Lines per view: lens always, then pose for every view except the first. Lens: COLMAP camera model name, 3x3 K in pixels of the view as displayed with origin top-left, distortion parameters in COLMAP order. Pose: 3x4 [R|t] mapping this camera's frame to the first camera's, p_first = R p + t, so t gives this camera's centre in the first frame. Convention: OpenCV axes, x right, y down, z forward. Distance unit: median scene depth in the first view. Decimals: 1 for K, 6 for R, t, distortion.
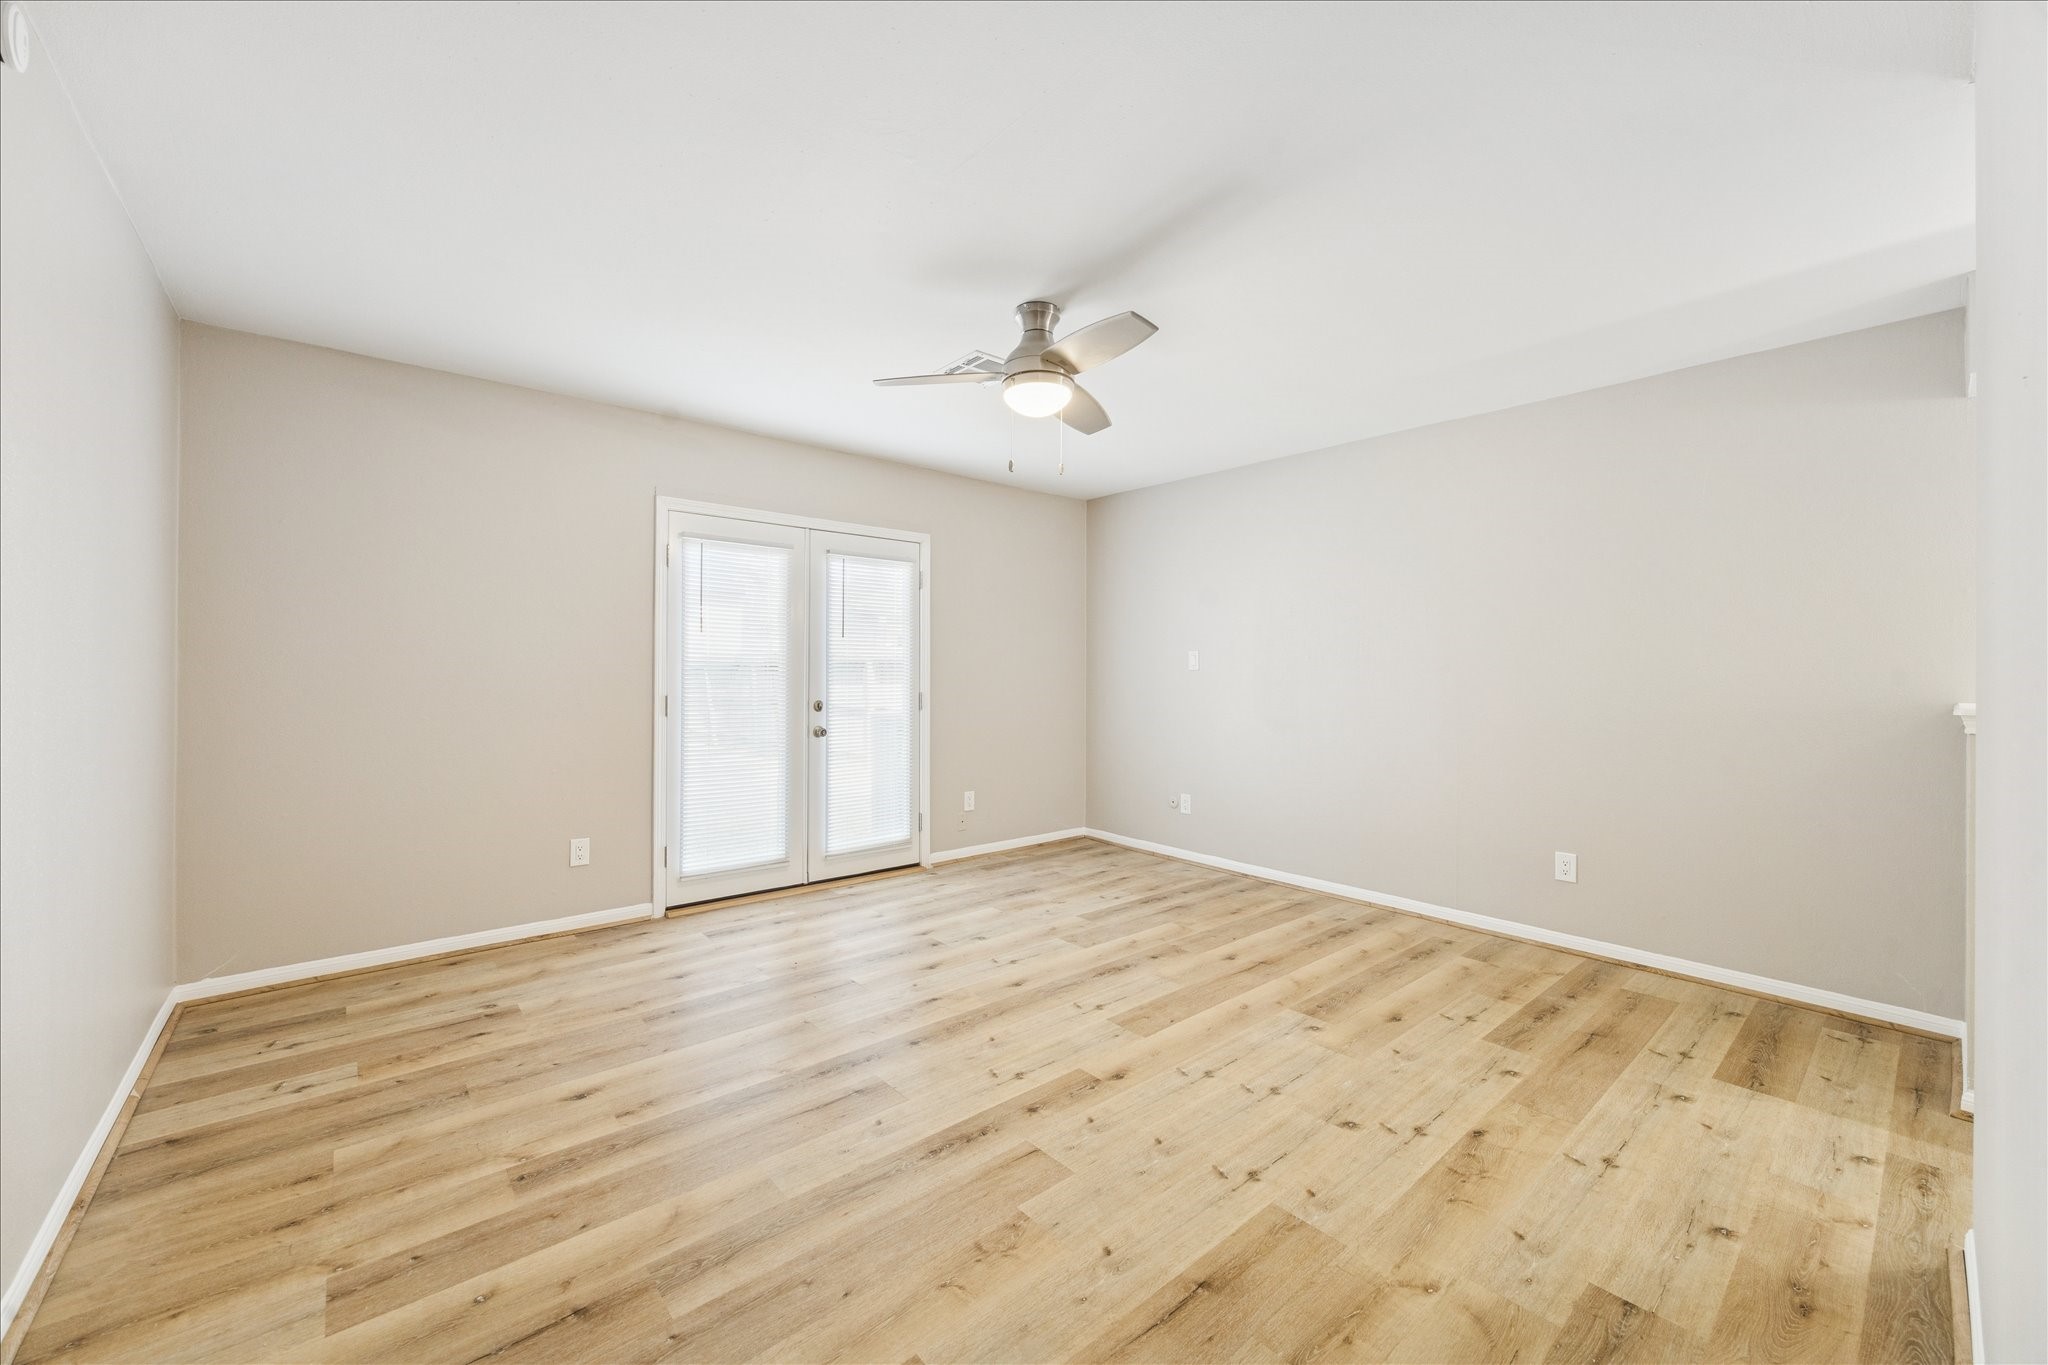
lens RADIAL K [[784.9, 0, 1024.0], [0, 784.9, 682.5], [0, 0, 1]] dist [-0.002073, 0.000029]
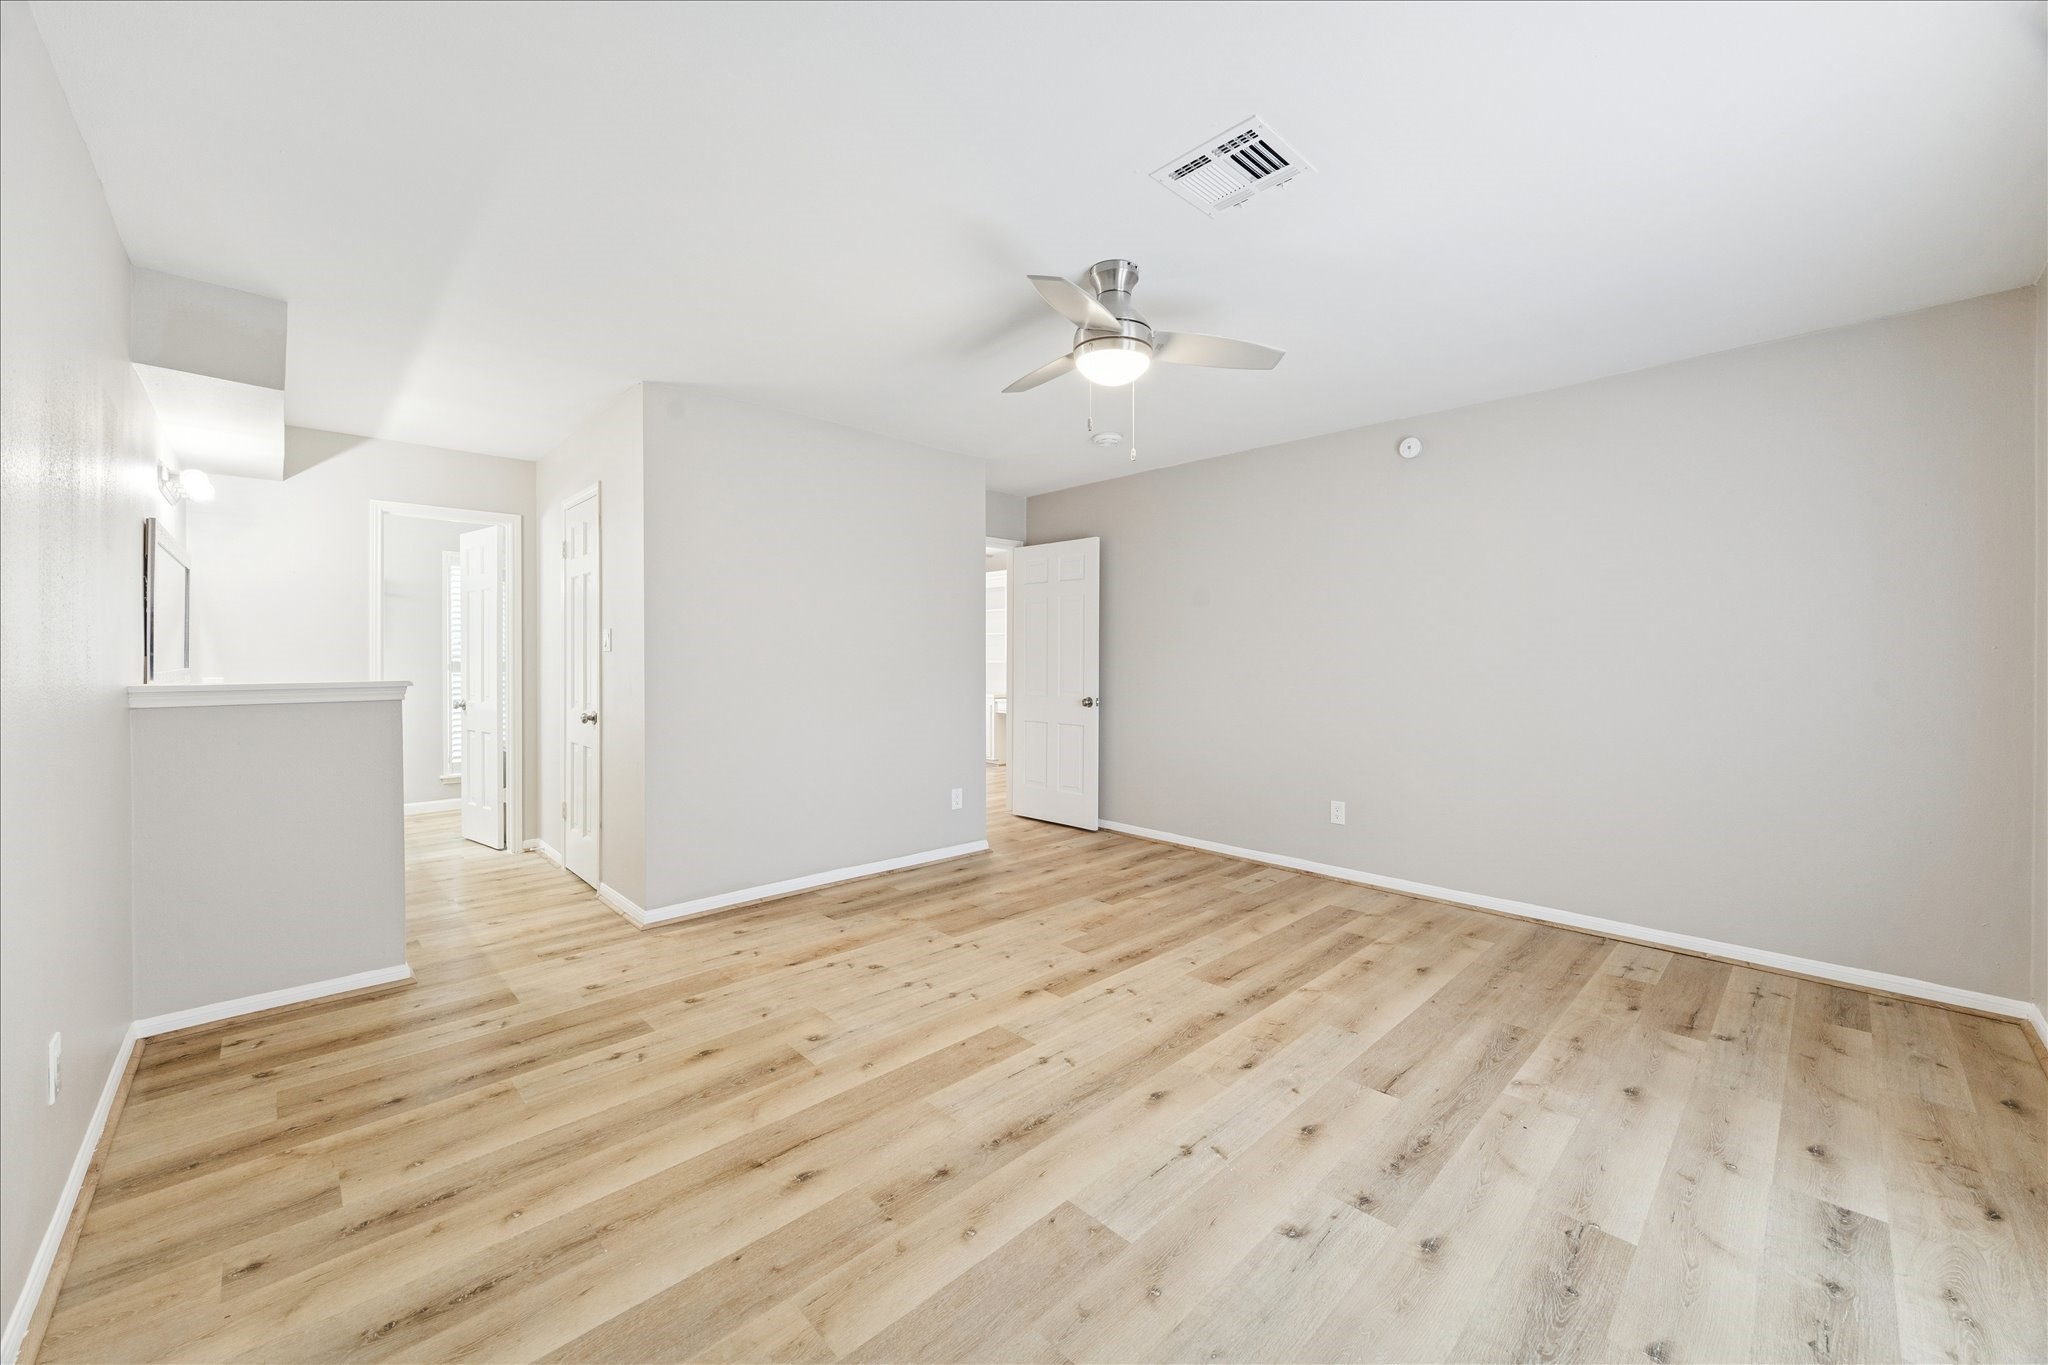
lens RADIAL K [[784.9, 0, 1024.0], [0, 784.9, 682.5], [0, 0, 1]] dist [-0.002073, 0.000029]
pose [[-0.998032, -0.004620, -0.062534, 0.191798], [-0.007544, 0.998885, 0.046604, -0.029584], [0.062249, 0.046984, -0.996954, 2.037847]]
